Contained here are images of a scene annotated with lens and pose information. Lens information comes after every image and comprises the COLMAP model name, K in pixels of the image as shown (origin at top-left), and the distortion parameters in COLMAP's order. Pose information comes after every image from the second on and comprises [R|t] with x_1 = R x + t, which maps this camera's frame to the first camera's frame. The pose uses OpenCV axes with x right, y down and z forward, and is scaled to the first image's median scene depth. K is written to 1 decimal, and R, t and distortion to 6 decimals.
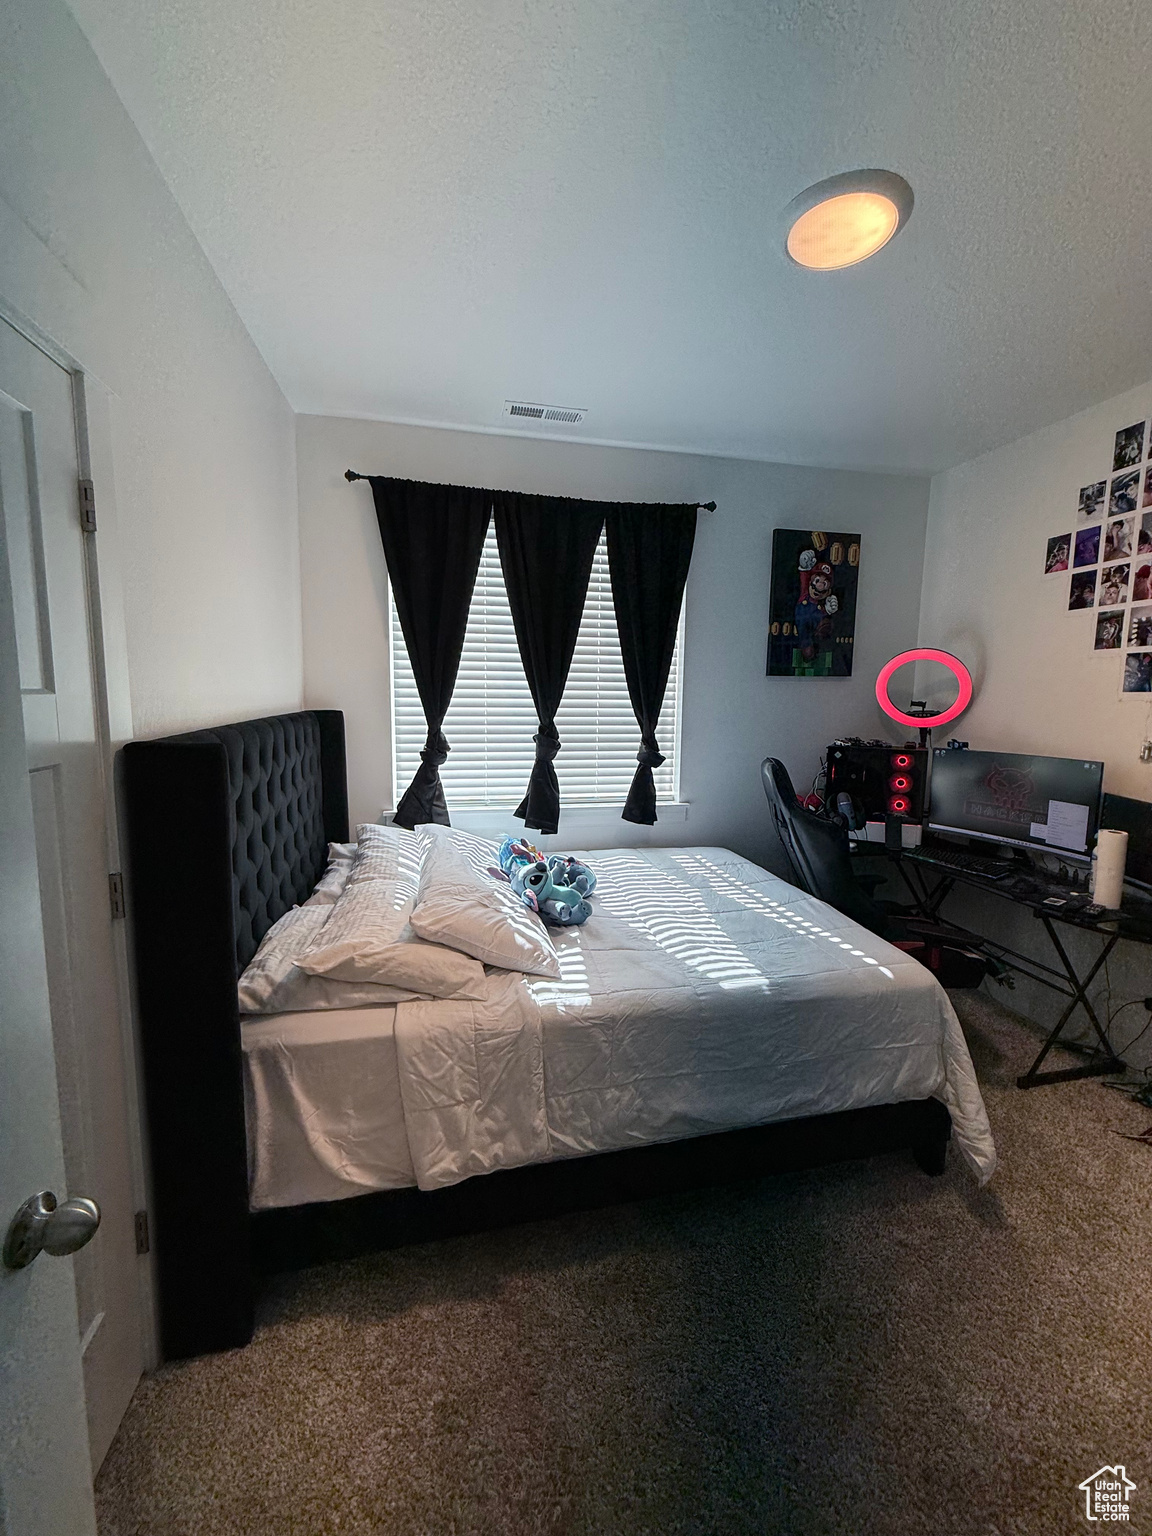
lens RADIAL K [[610.2, 0, 575.4], [0, 610.2, 772.7], [0, 0, 1]] dist [0.001422, 0.000292]
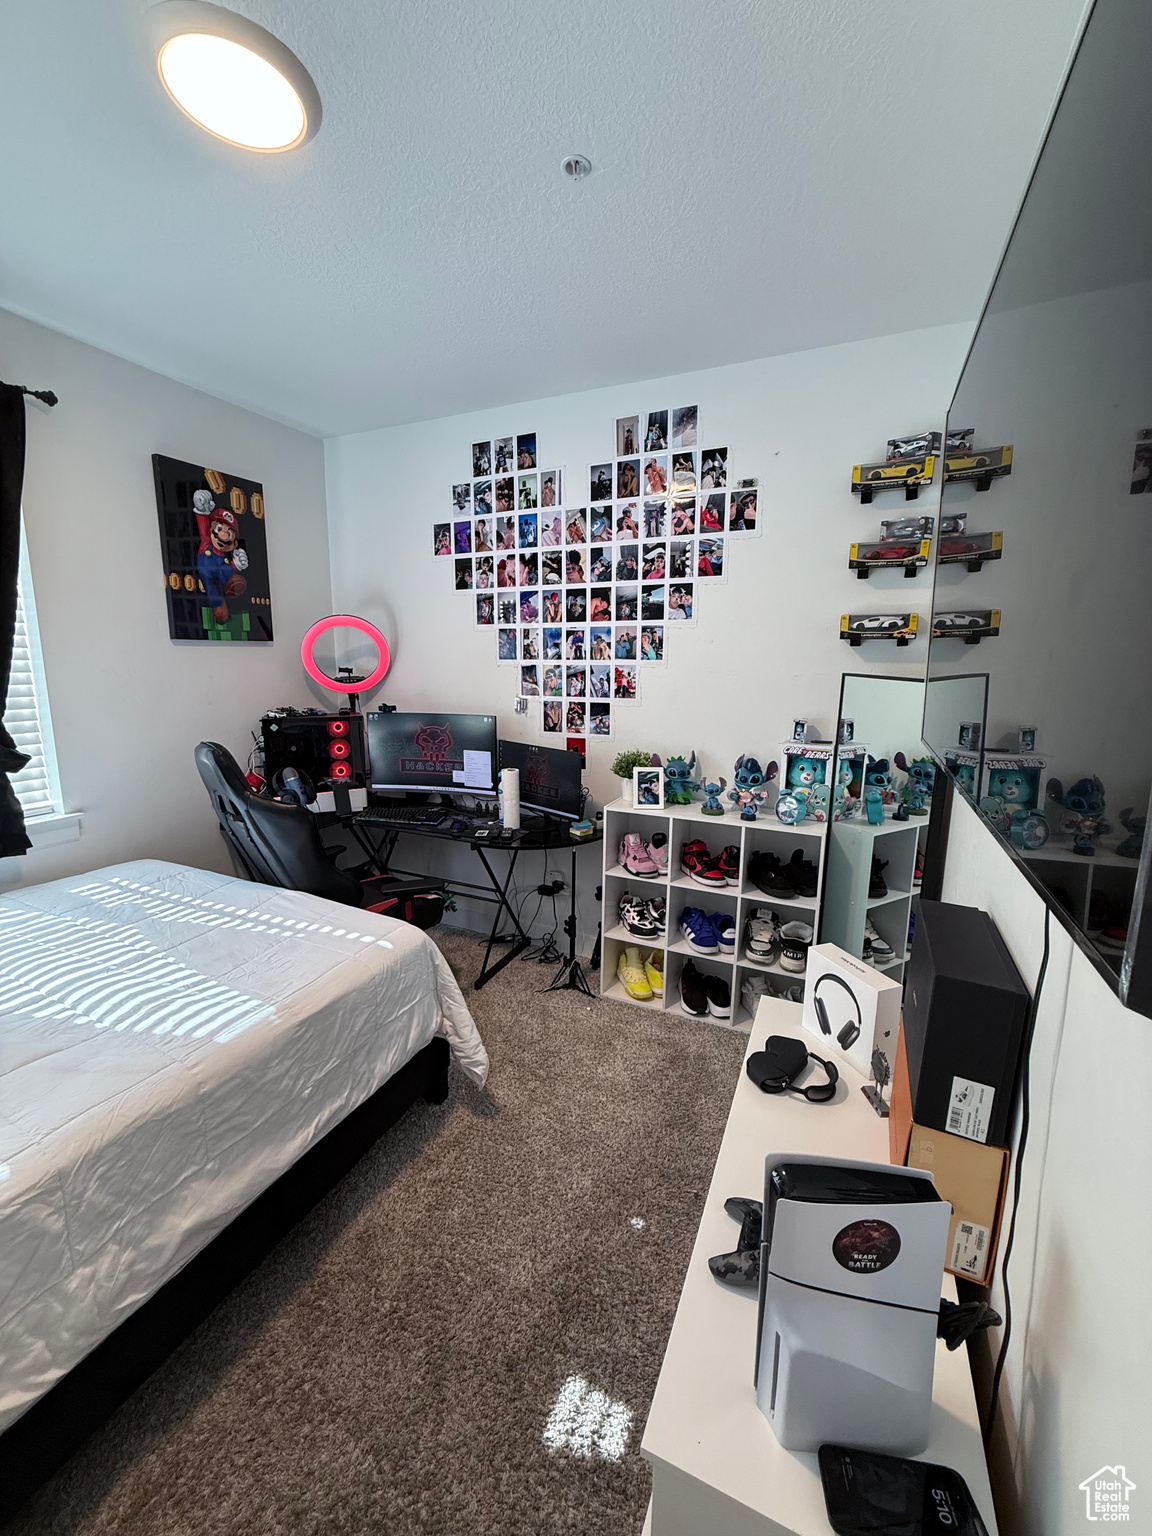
lens RADIAL K [[610.2, 0, 578.0], [0, 610.2, 767.8], [0, 0, 1]] dist [0.001422, 0.000292]
pose [[0.596940, -0.149968, 0.788145, -0.039159], [0.101446, 0.988598, 0.111275, -0.031704], [-0.795846, 0.013530, 0.605347, 0.098443]]
